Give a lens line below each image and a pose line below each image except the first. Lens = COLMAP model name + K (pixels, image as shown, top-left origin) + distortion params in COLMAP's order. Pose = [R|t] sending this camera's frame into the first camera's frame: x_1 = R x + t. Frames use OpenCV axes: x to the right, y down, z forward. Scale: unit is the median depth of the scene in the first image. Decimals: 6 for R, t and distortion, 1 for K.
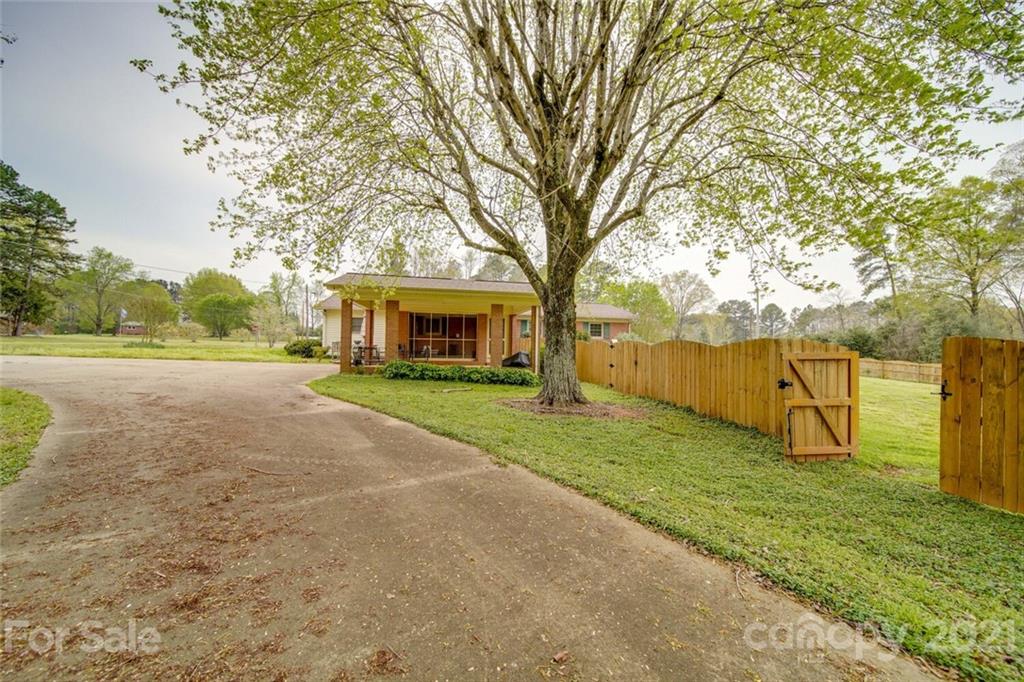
lens RADIAL K [[360.7, 0, 509.4], [0, 360.7, 341.6], [0, 0, 1]] dist [-0.002251, -0.000386]
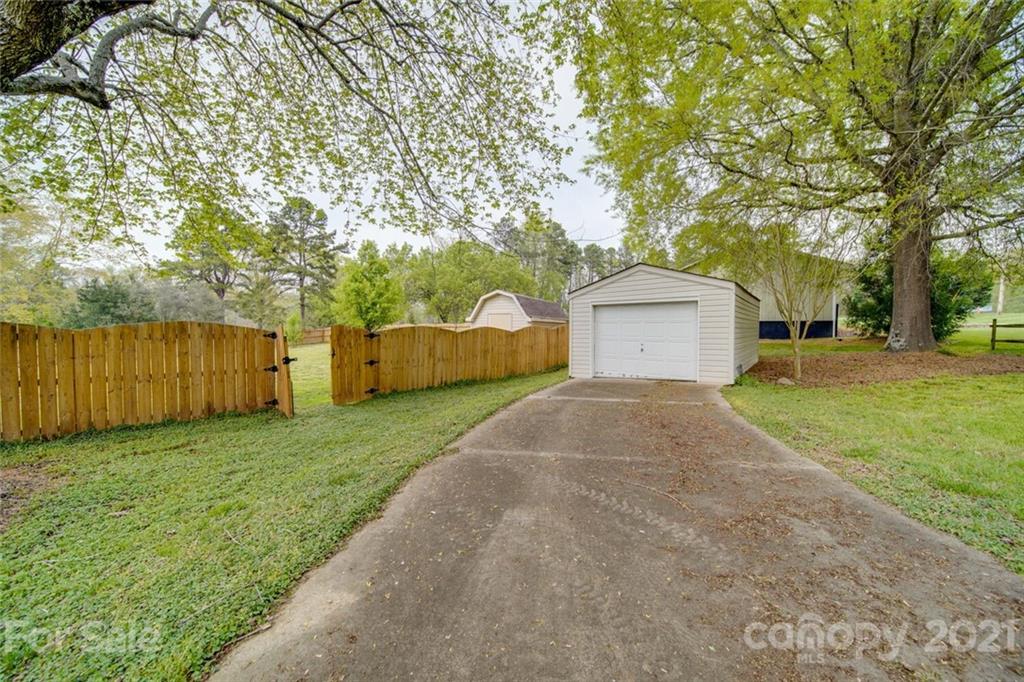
lens RADIAL K [[360.7, 0, 509.4], [0, 360.7, 341.6], [0, 0, 1]] dist [-0.002251, -0.000386]
pose [[-0.624603, -0.045050, 0.779642, -0.955270], [-0.026642, 0.998983, 0.036381, -0.020650], [-0.780488, 0.001953, -0.625168, 1.575649]]
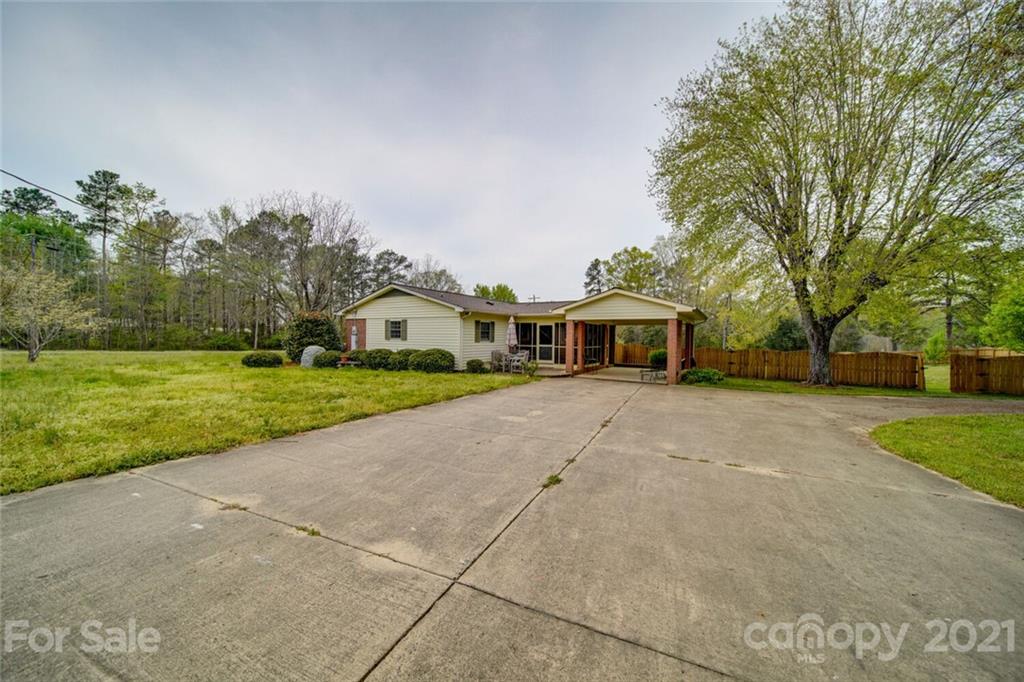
lens RADIAL K [[360.7, 0, 509.4], [0, 360.7, 341.6], [0, 0, 1]] dist [-0.002251, -0.000386]
pose [[0.676883, -0.018038, 0.735870, -5.449719], [-0.007196, 0.999490, 0.031119, -0.259921], [-0.736055, -0.026359, 0.676408, 2.067485]]
